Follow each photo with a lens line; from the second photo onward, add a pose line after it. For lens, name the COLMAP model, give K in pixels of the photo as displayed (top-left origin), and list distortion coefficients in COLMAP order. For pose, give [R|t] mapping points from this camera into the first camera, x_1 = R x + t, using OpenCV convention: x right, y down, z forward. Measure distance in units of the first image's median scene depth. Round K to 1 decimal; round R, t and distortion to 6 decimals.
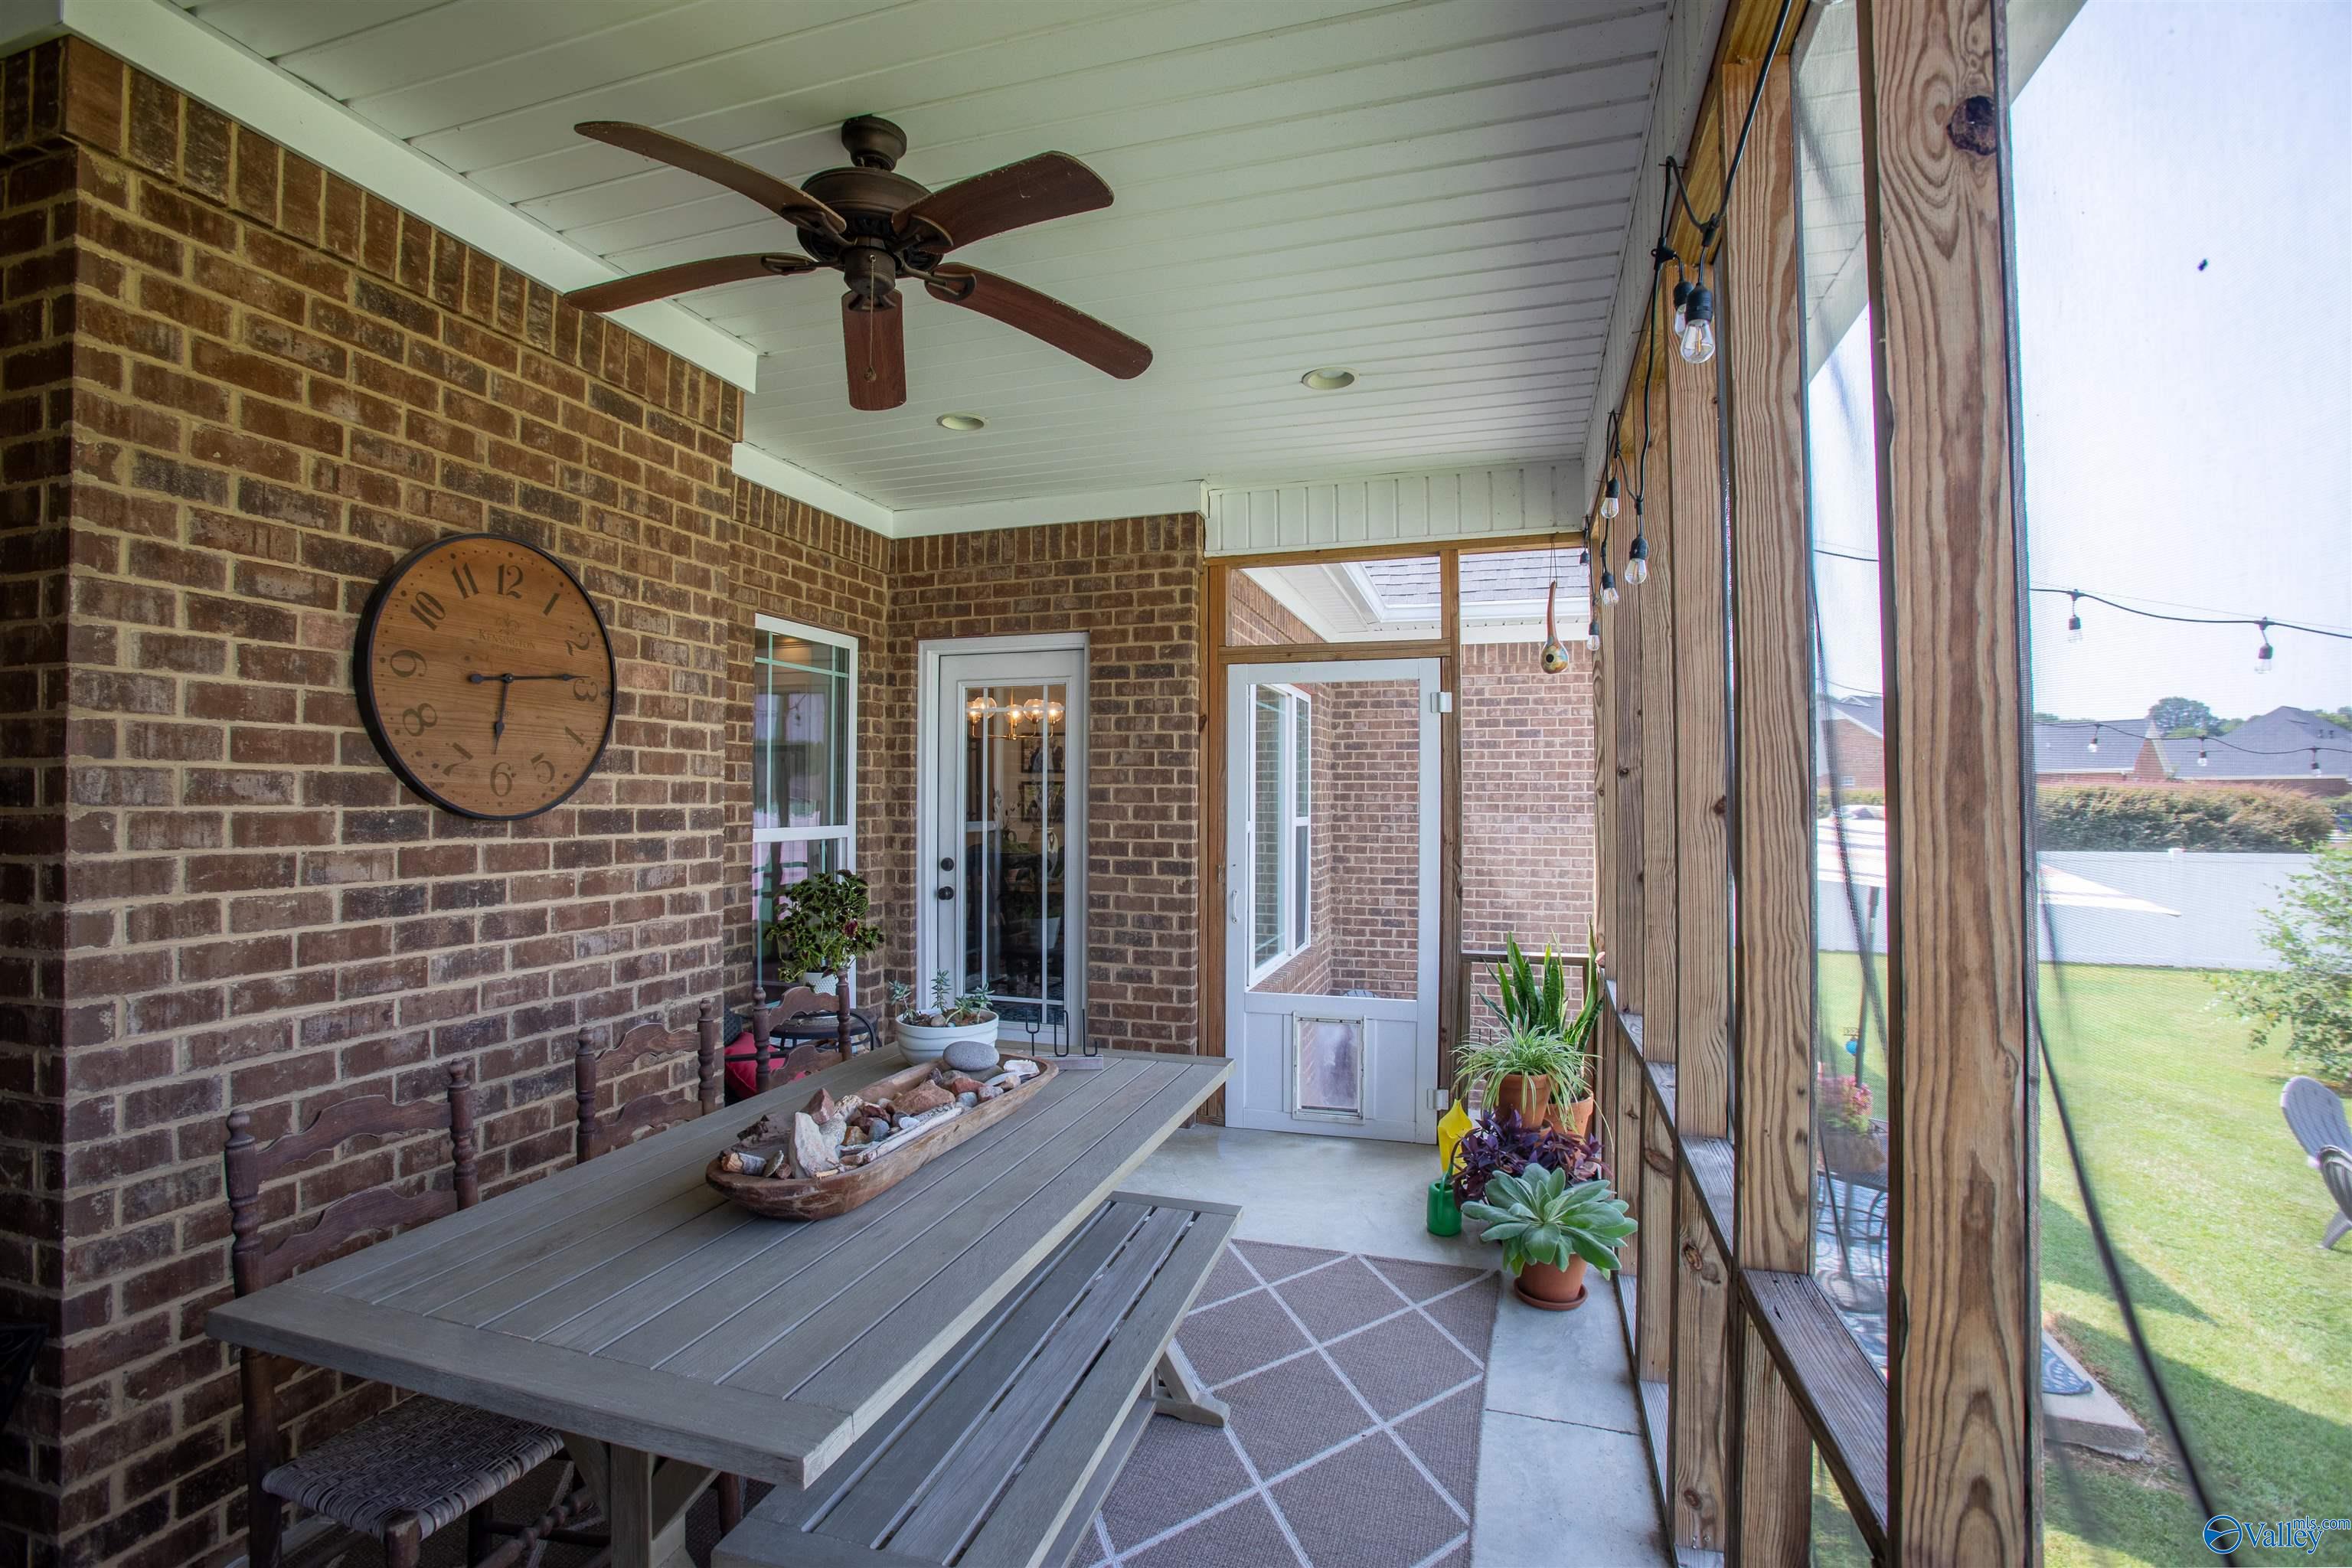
lens RADIAL K [[1084.1, 0, 1176.0], [0, 1084.1, 784.0], [0, 0, 1]] dist [-0.095922, 0.036887]
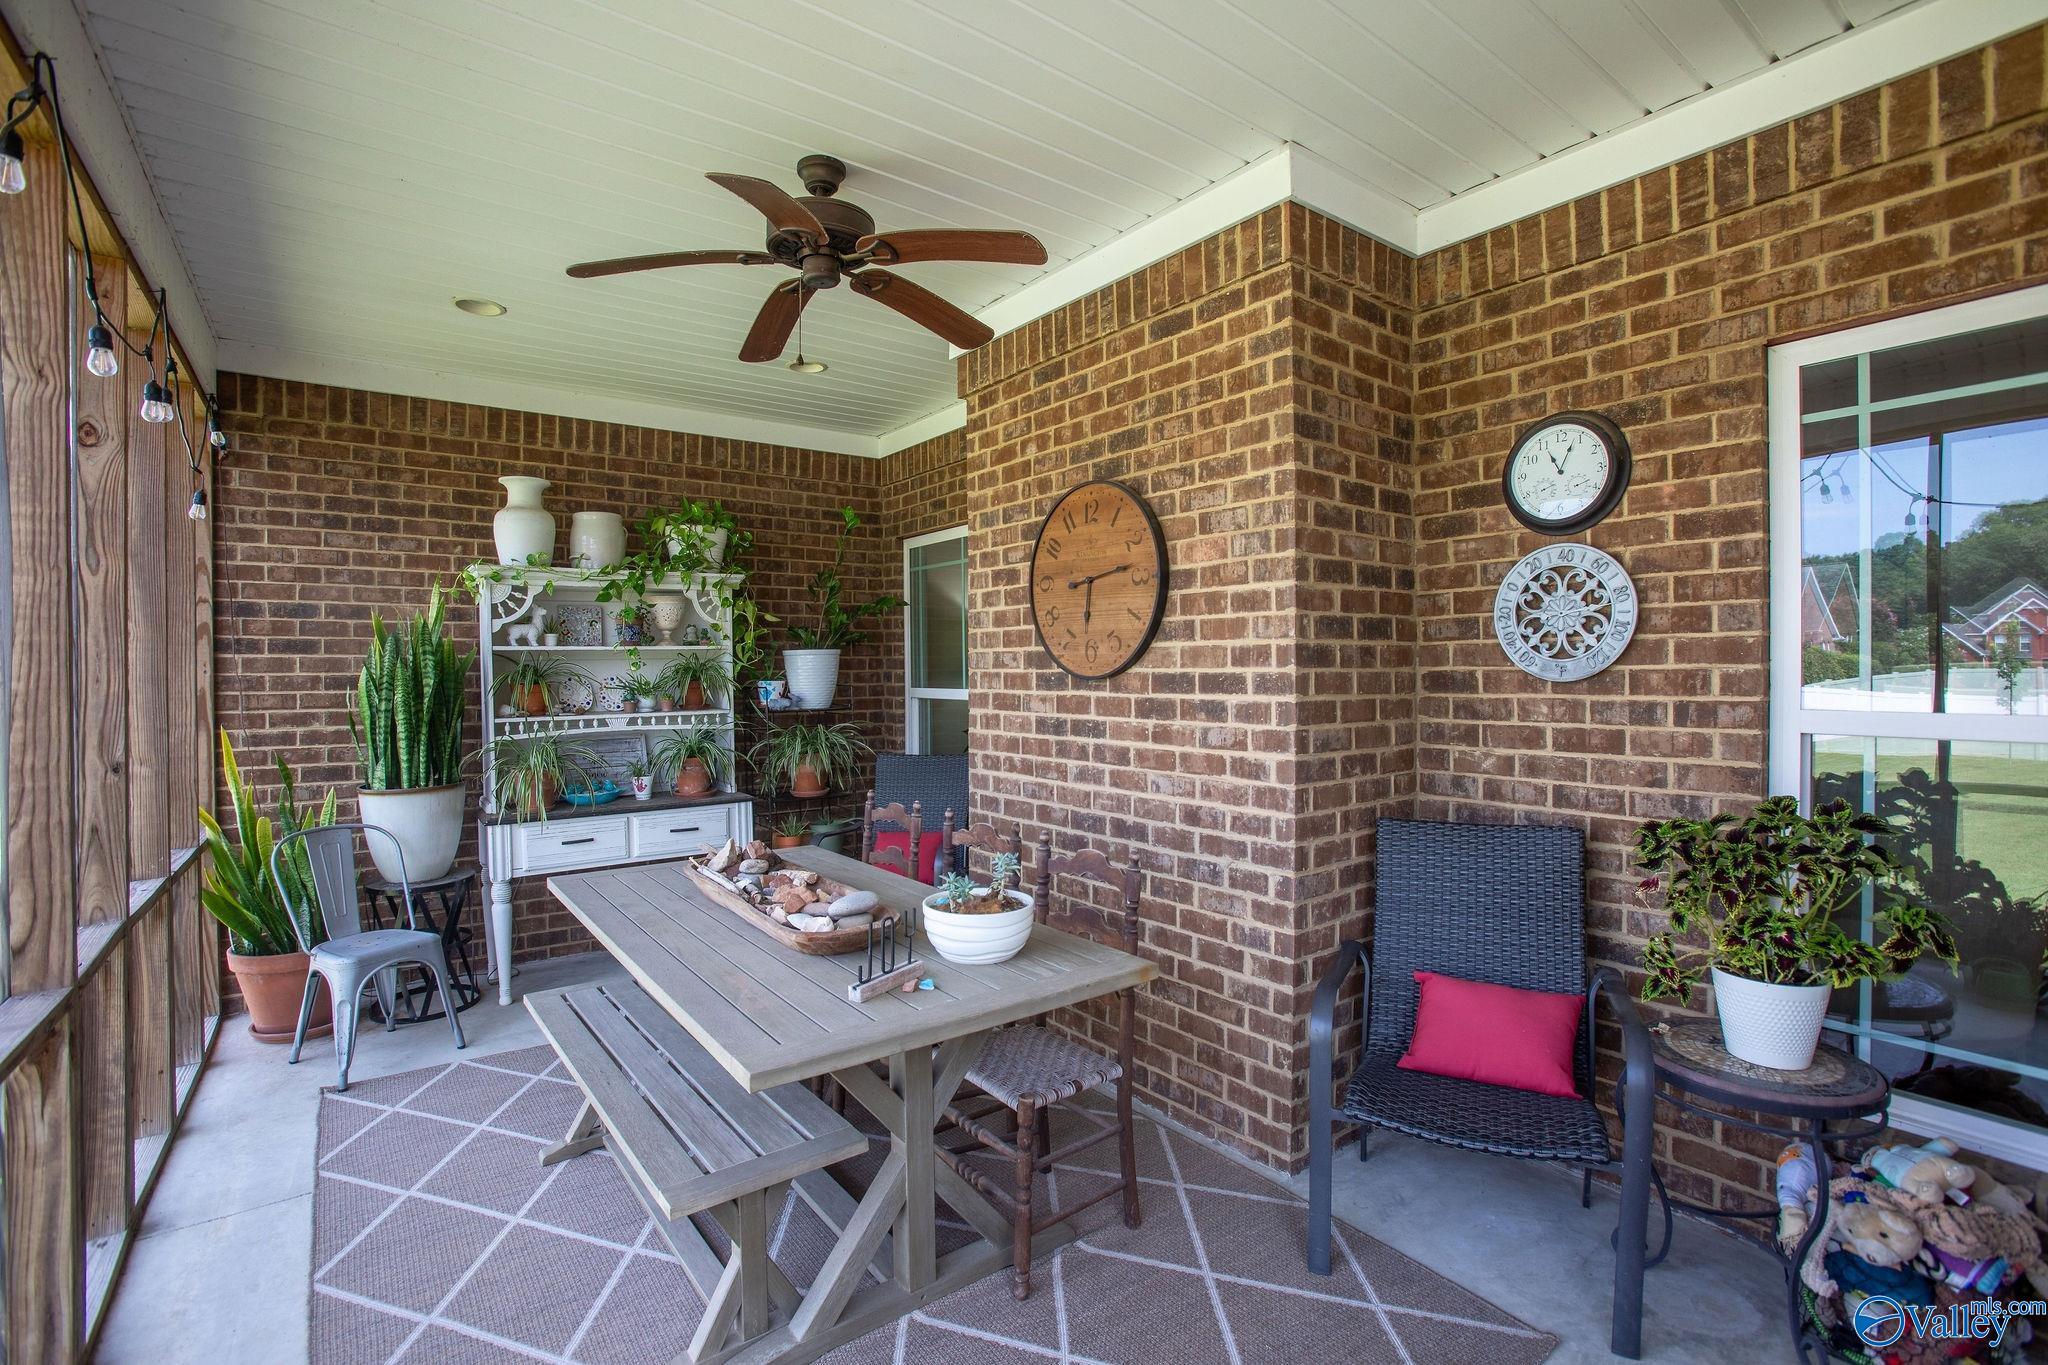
lens RADIAL K [[944.0, 0, 1024.0], [0, 944.0, 682.5], [0, 0, 1]] dist [-0.095922, 0.036887]
pose [[-0.590522, 0.012617, -0.806923, 0.394883], [0.015833, 0.999866, 0.004047, 0.027741], [0.806866, -0.010386, -0.590643, 1.459533]]
